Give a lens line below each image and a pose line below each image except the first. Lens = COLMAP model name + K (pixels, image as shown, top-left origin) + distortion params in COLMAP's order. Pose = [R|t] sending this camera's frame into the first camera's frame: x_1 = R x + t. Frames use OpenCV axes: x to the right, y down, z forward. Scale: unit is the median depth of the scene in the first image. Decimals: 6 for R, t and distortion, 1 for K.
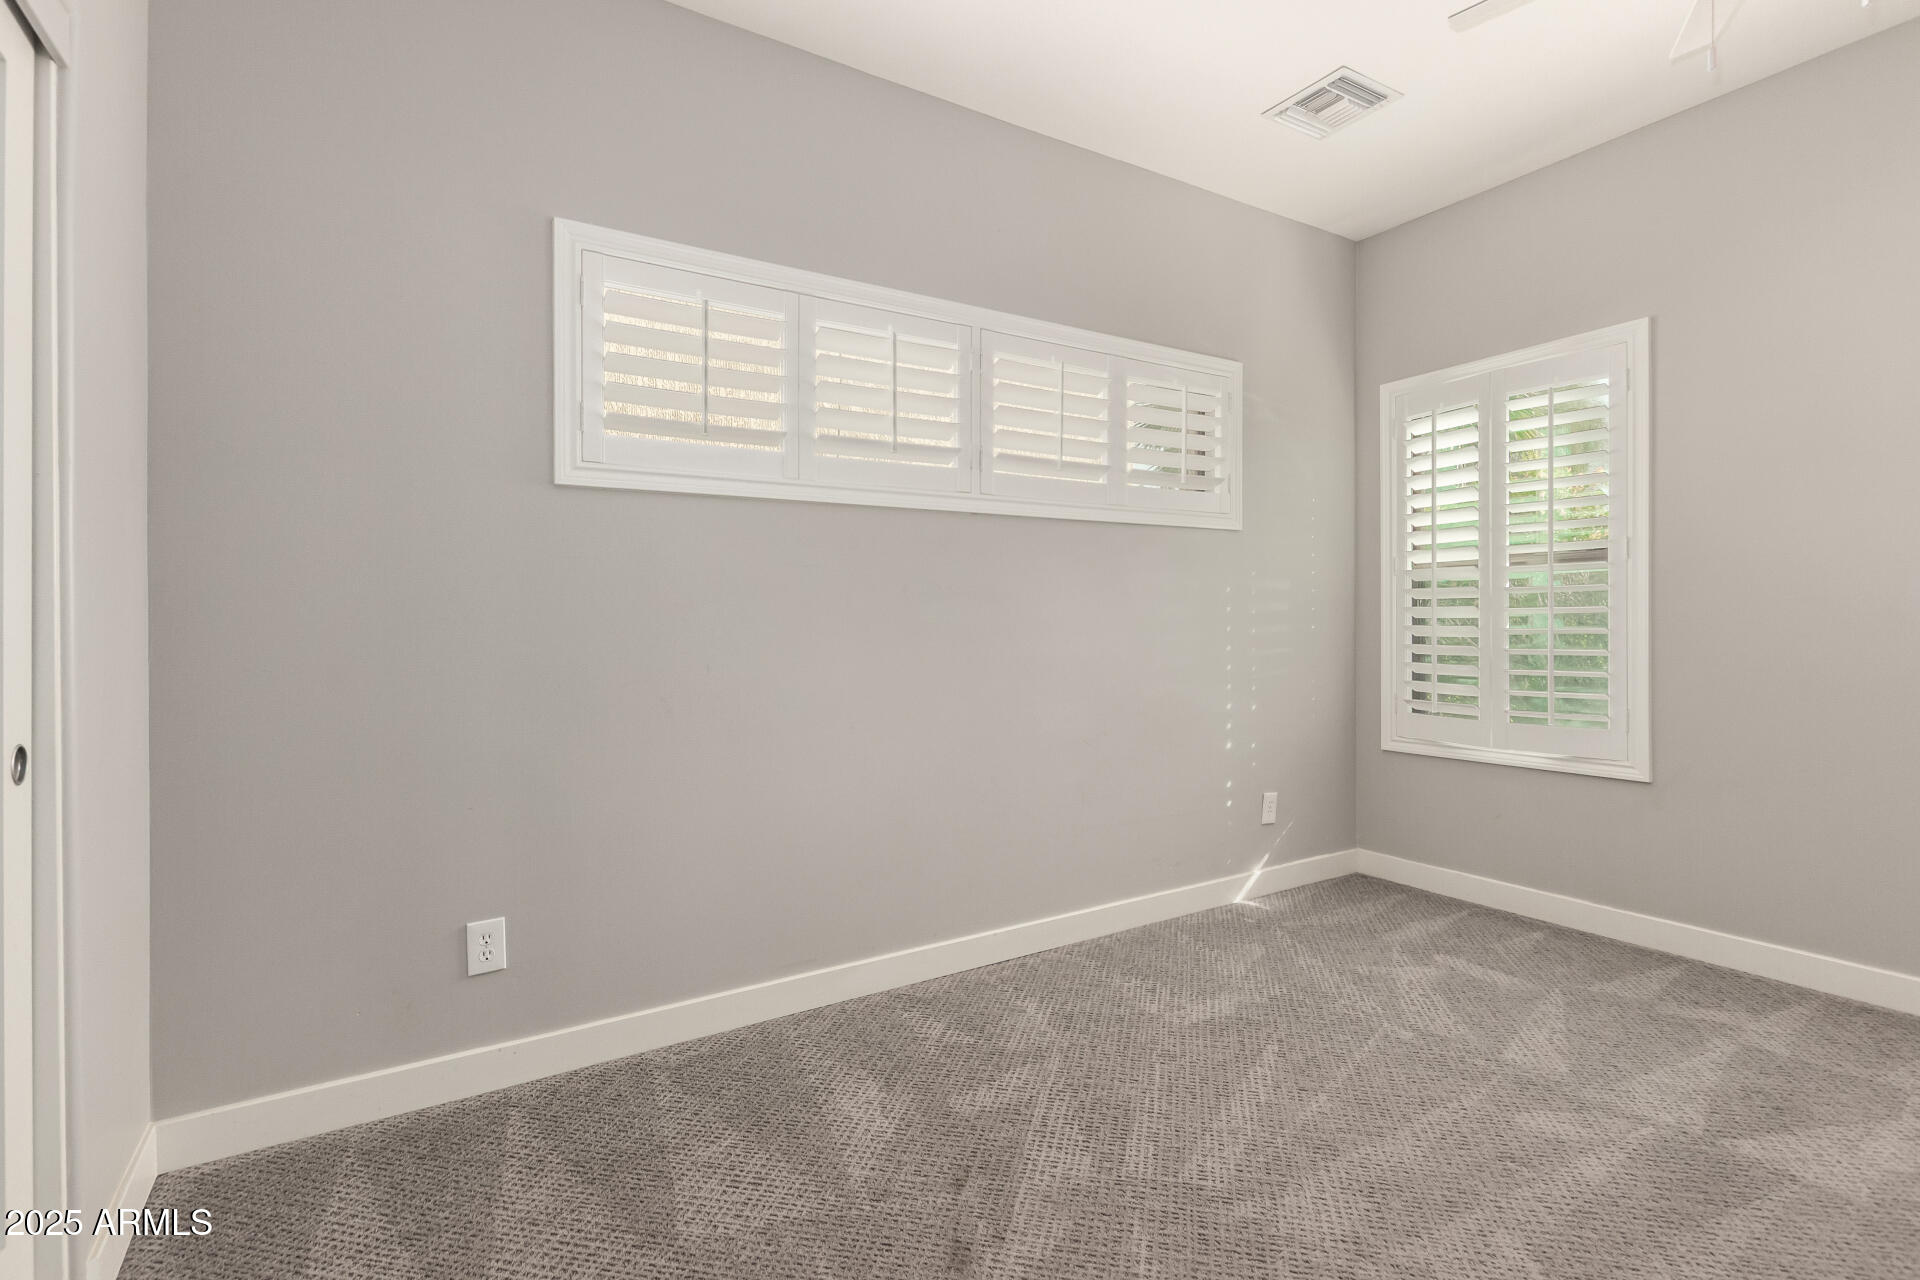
lens RADIAL K [[906.0, 0, 962.3], [0, 906.0, 621.6], [0, 0, 1]] dist [0.006064, 0.000992]
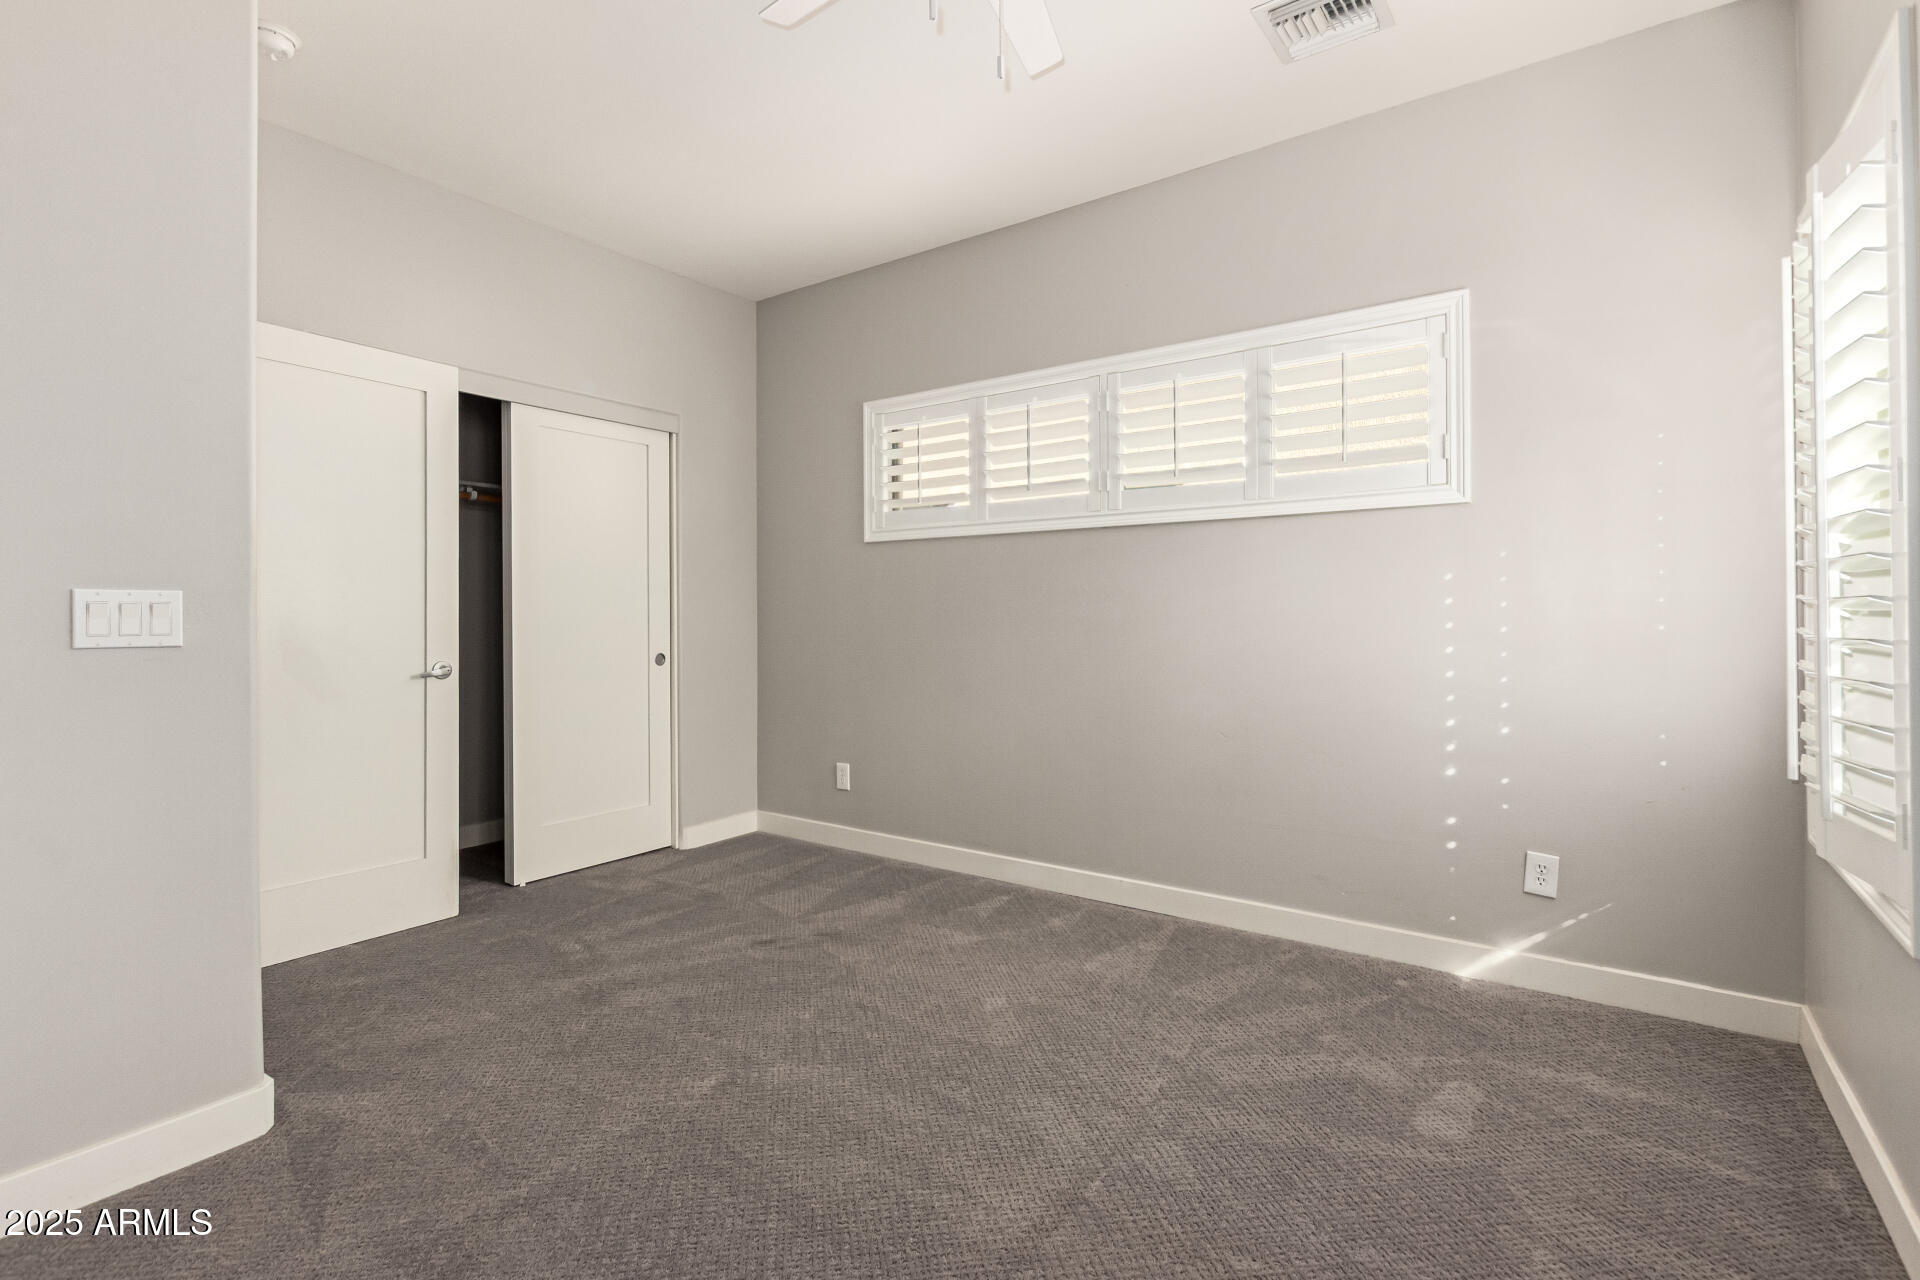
lens RADIAL K [[906.0, 0, 1013.2], [0, 906.0, 632.0], [0, 0, 1]] dist [0.006064, 0.000992]
pose [[0.387486, 0.004642, -0.921864, 1.019954], [-0.016075, 0.999869, -0.001722, 0.024049], [0.921735, 0.015486, 0.387510, 0.390909]]
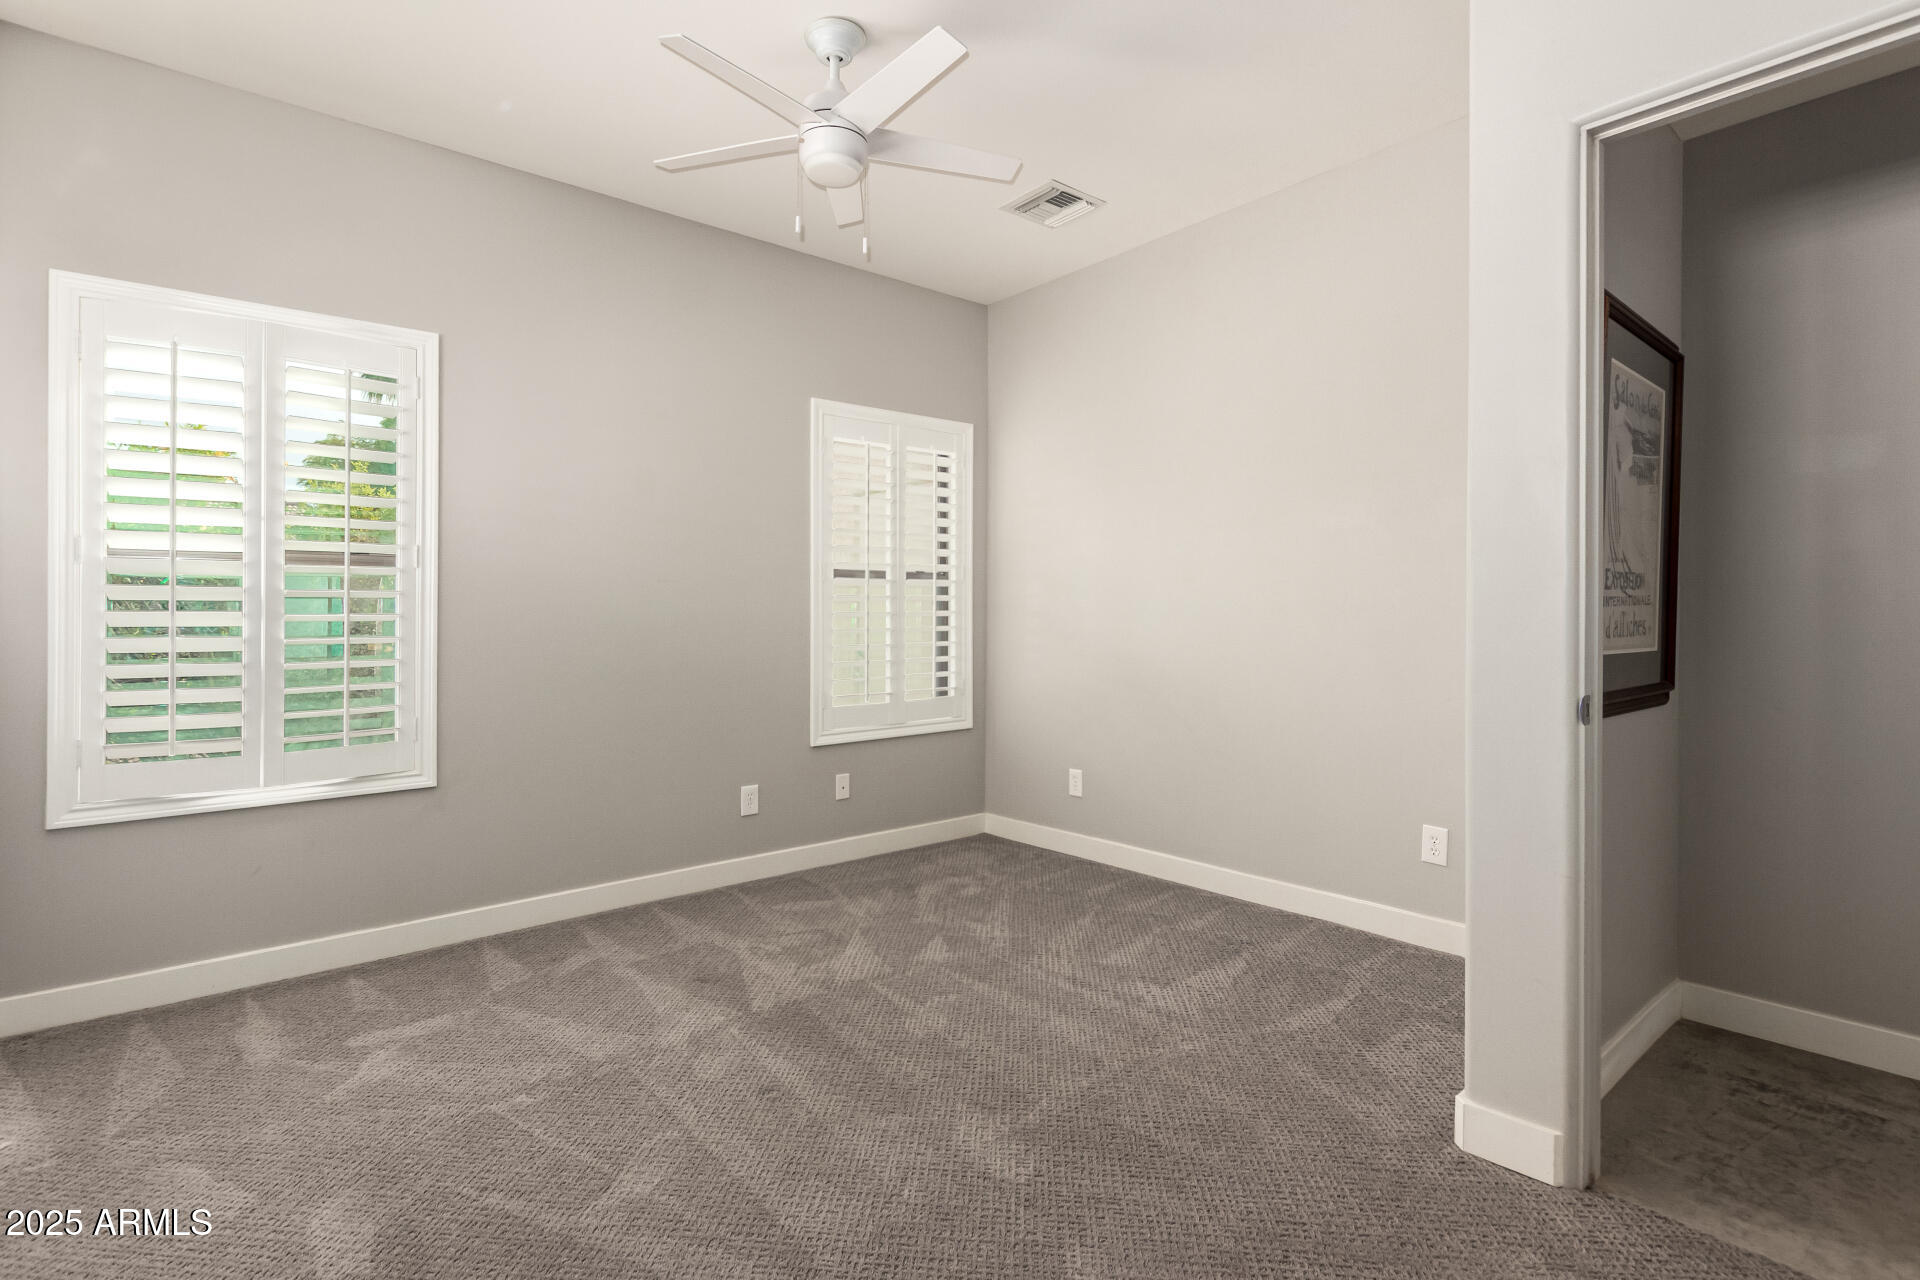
lens RADIAL K [[906.0, 0, 957.4], [0, 906.0, 634.3], [0, 0, 1]] dist [0.006064, 0.000992]
pose [[-0.134374, -0.004070, 0.990922, -0.347196], [0.008947, 0.999946, 0.005321, 0.004555], [-0.990890, 0.009581, -0.134330, 0.561546]]
